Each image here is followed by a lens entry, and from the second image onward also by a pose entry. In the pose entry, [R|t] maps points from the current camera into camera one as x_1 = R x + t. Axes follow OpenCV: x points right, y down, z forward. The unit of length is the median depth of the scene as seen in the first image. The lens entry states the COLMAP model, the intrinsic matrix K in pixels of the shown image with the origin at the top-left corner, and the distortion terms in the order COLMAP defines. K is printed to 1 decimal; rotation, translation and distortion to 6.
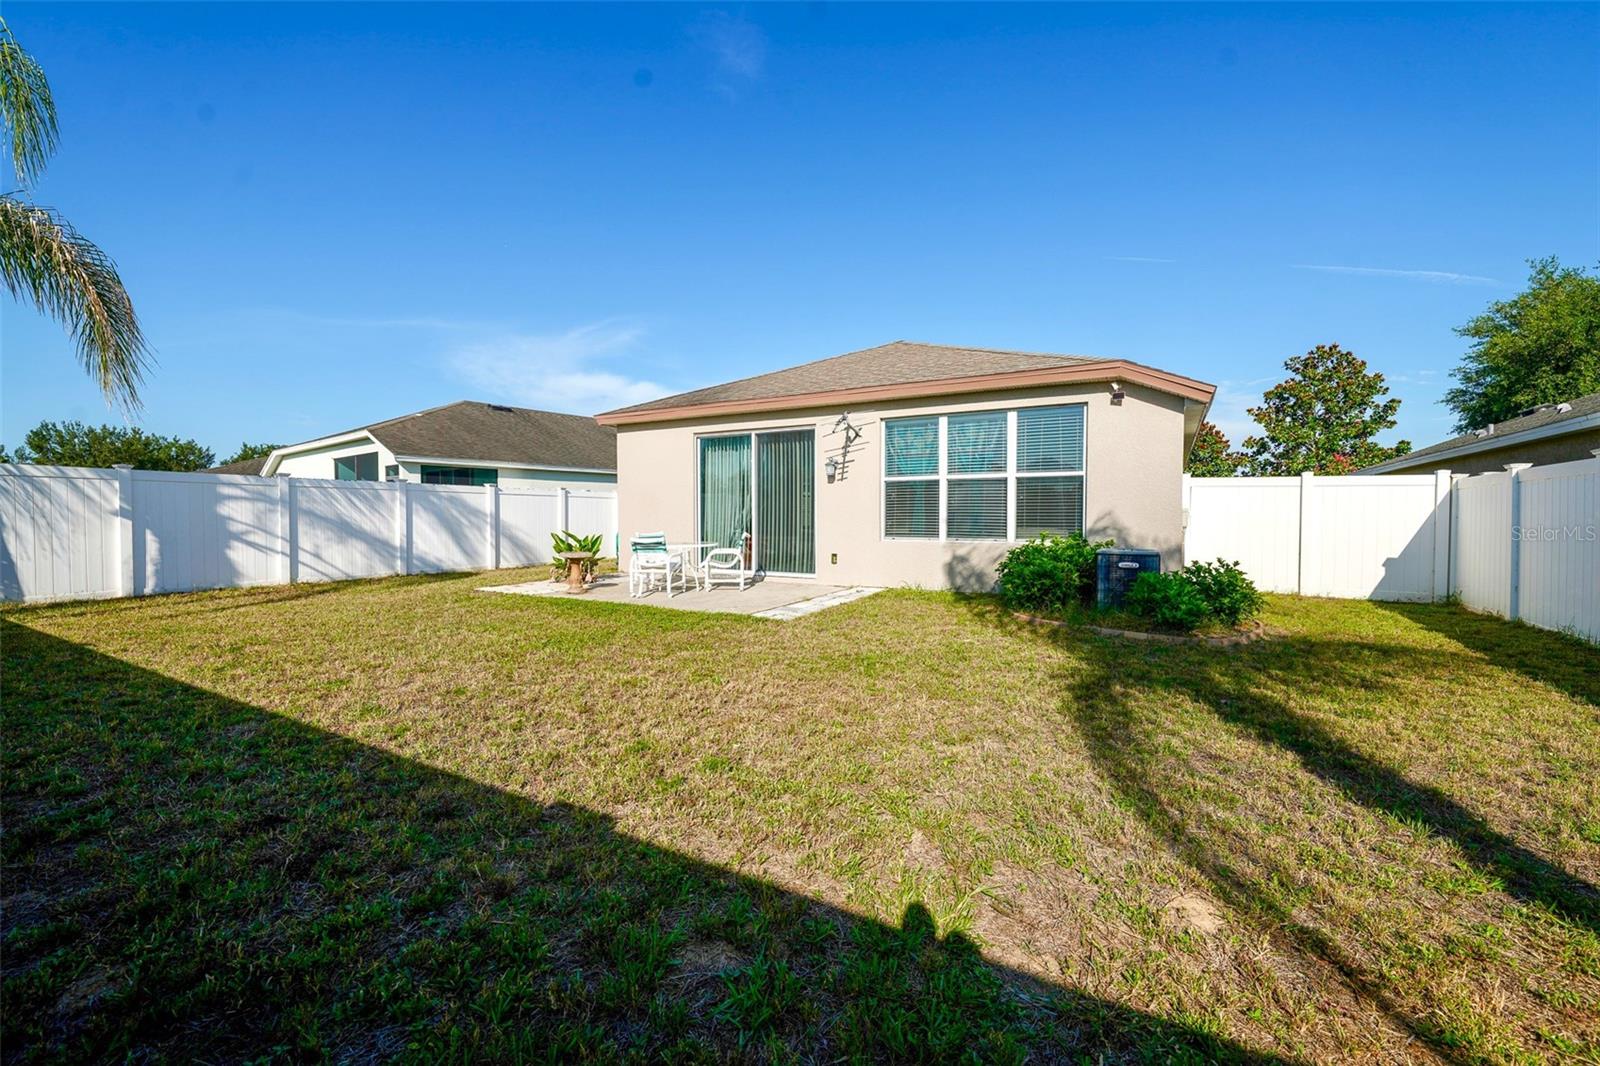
lens RADIAL K [[642.2, 0, 800.0], [0, 642.2, 533.0], [0, 0, 1]] dist [-0.001716, -0.000033]
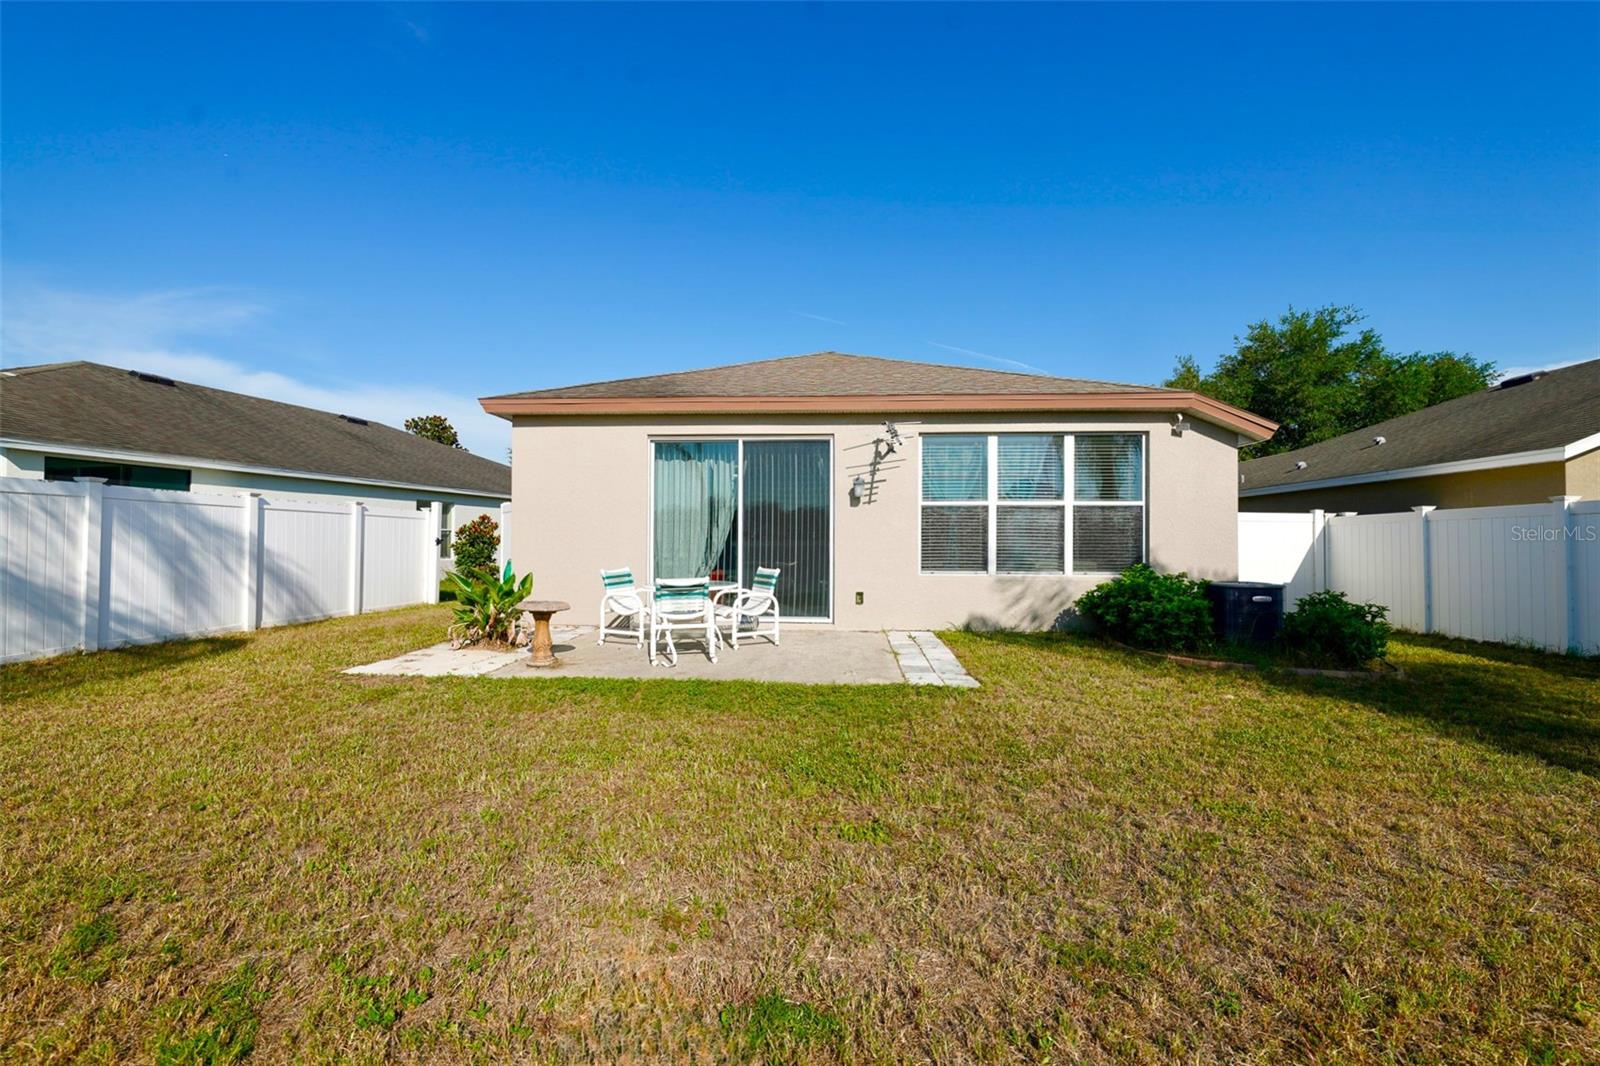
lens RADIAL K [[650.5, 0, 800.0], [0, 650.5, 527.9], [0, 0, 1]] dist [0.003311, 0.000158]
pose [[0.902232, 0.014344, 0.431013, -0.379791], [0.007205, 0.998806, -0.048321, -0.010075], [-0.431192, 0.046702, 0.901051, 0.282133]]
